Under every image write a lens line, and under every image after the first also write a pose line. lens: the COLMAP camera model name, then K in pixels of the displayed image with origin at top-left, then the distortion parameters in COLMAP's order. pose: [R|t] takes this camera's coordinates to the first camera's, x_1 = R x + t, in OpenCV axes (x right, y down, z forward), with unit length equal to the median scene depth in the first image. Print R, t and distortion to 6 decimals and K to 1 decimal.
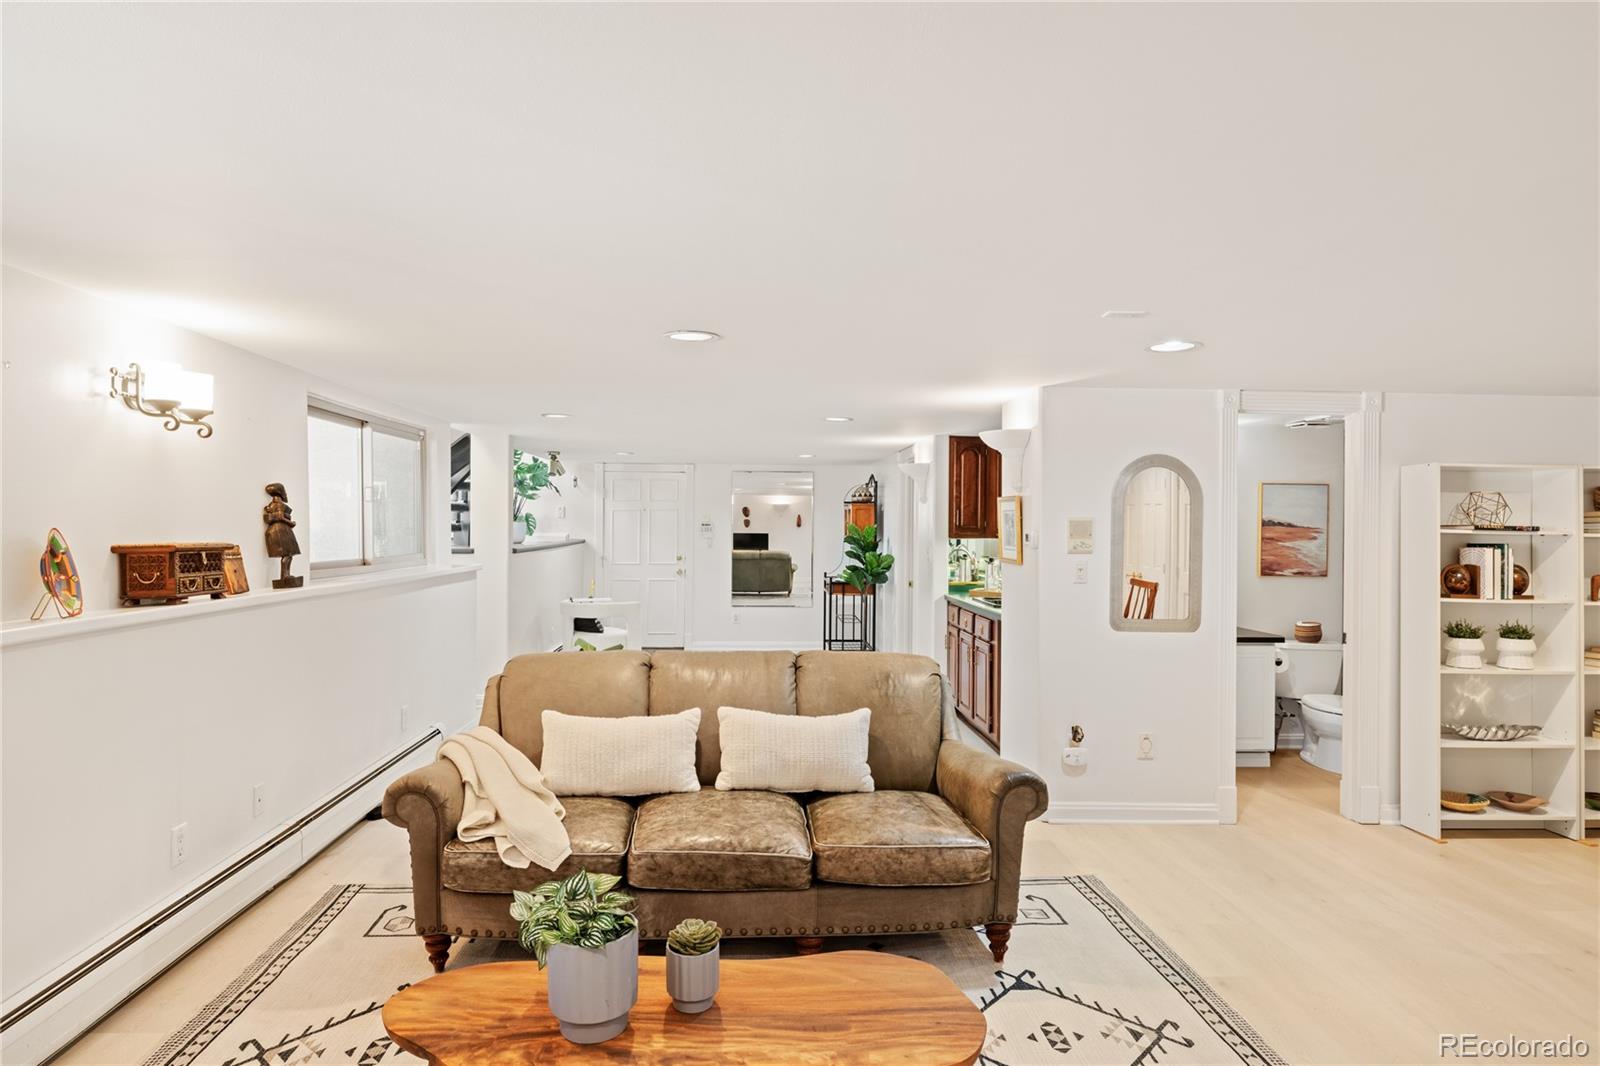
lens RADIAL K [[937.9, 0, 802.0], [0, 937.9, 533.8], [0, 0, 1]] dist [-0.015218, -0.003377]
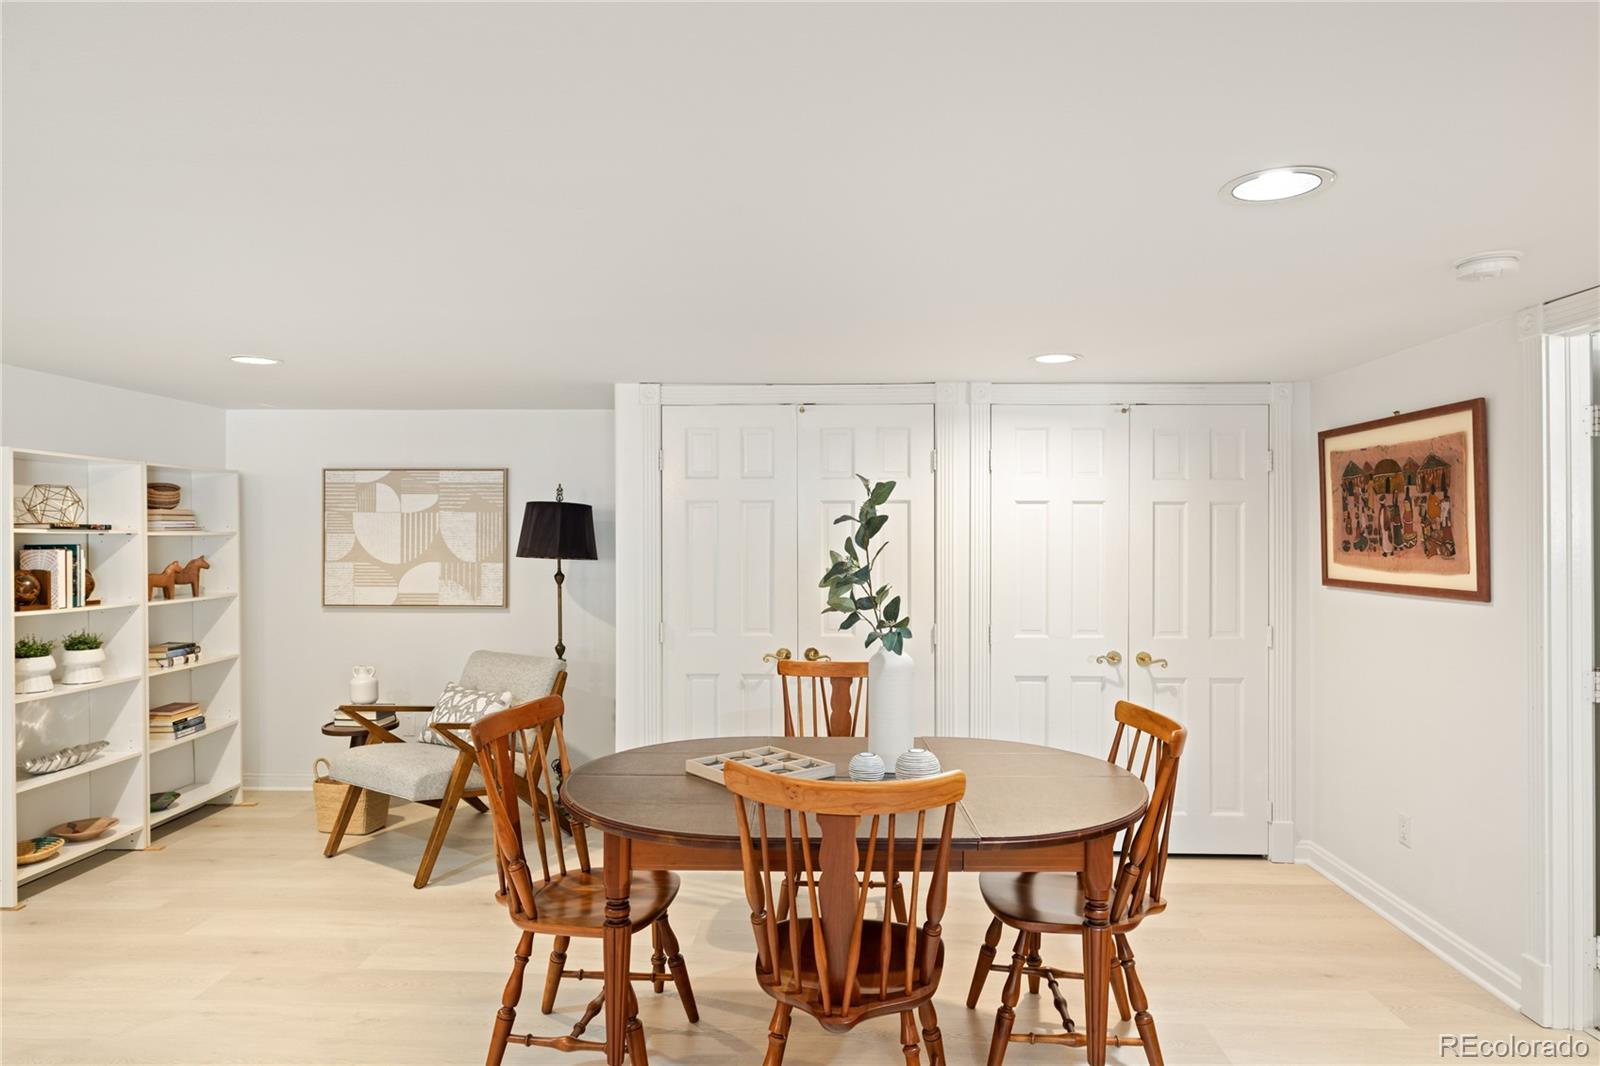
lens RADIAL K [[937.9, 0, 792.3], [0, 937.9, 535.1], [0, 0, 1]] dist [-0.015218, -0.003377]
pose [[0.091741, -0.010657, 0.995726, -0.062758], [0.007682, 0.999921, 0.009994, -0.001838], [-0.995753, 0.006732, 0.091816, 0.237383]]
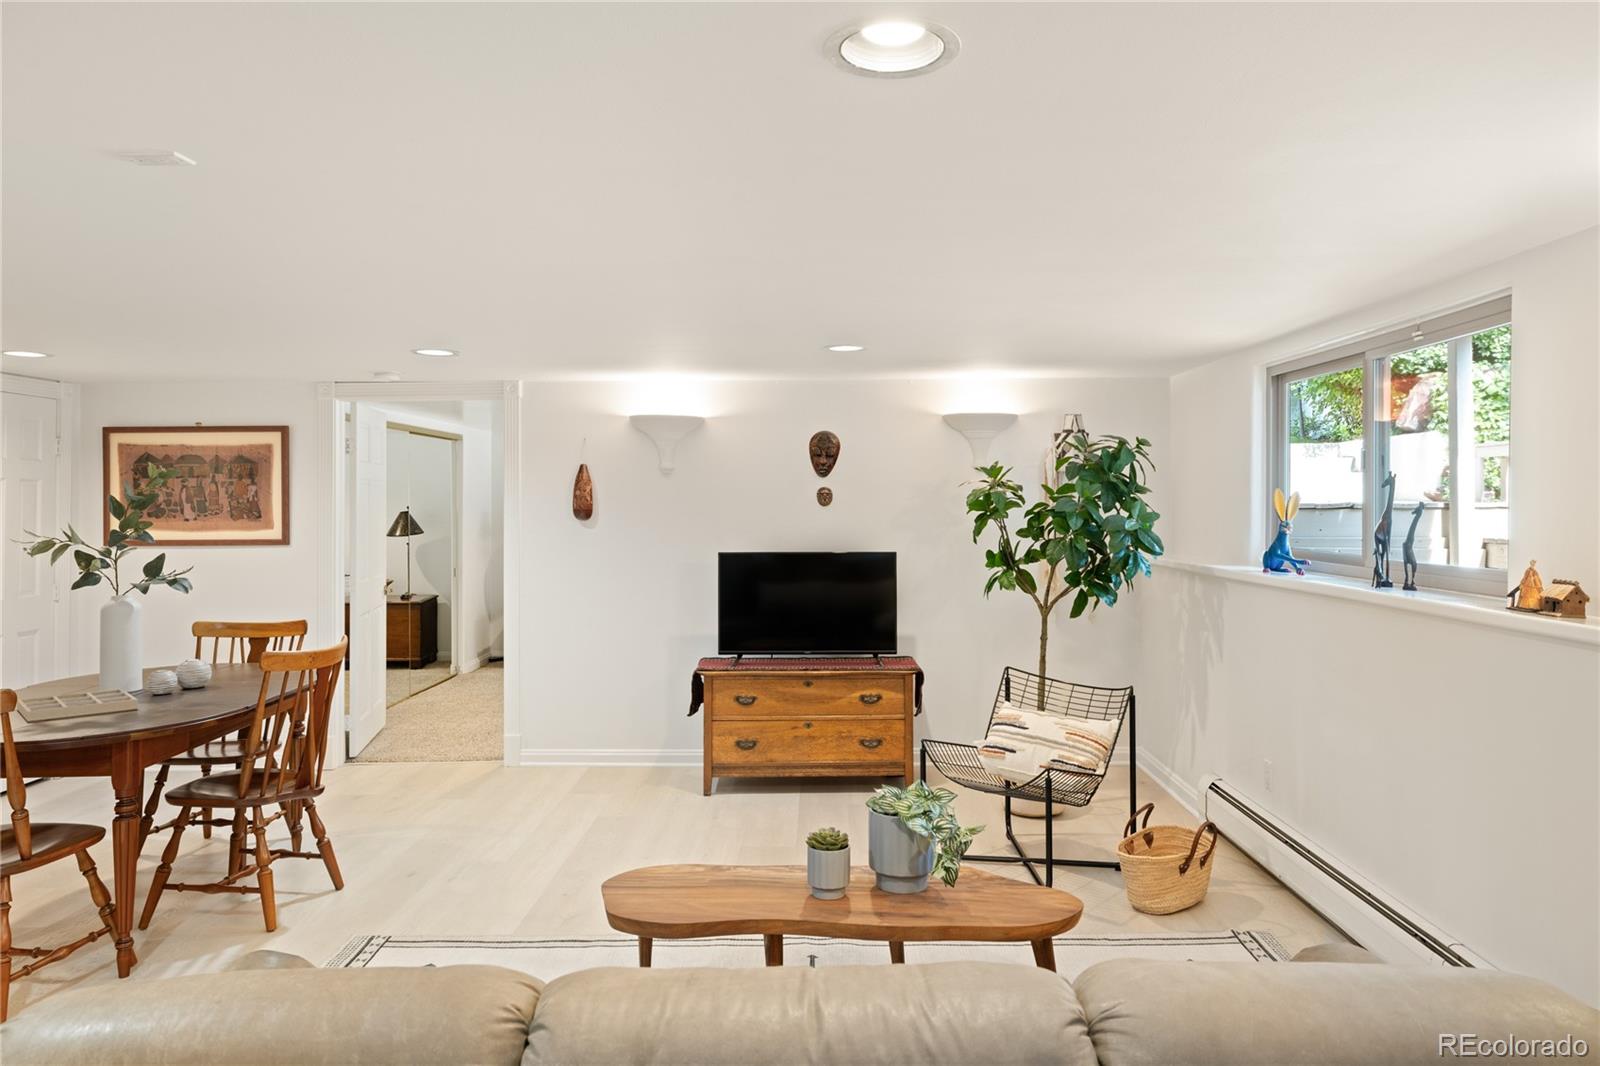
lens RADIAL K [[1111.6, 0, 800.4], [0, 1111.6, 526.2], [0, 0, 1]] dist [0.013559, 0.004524]
pose [[-0.997692, -0.005023, 0.067723, -0.075886], [-0.002761, 0.999436, 0.033454, -0.012950], [-0.067853, 0.033189, -0.997143, 1.055056]]
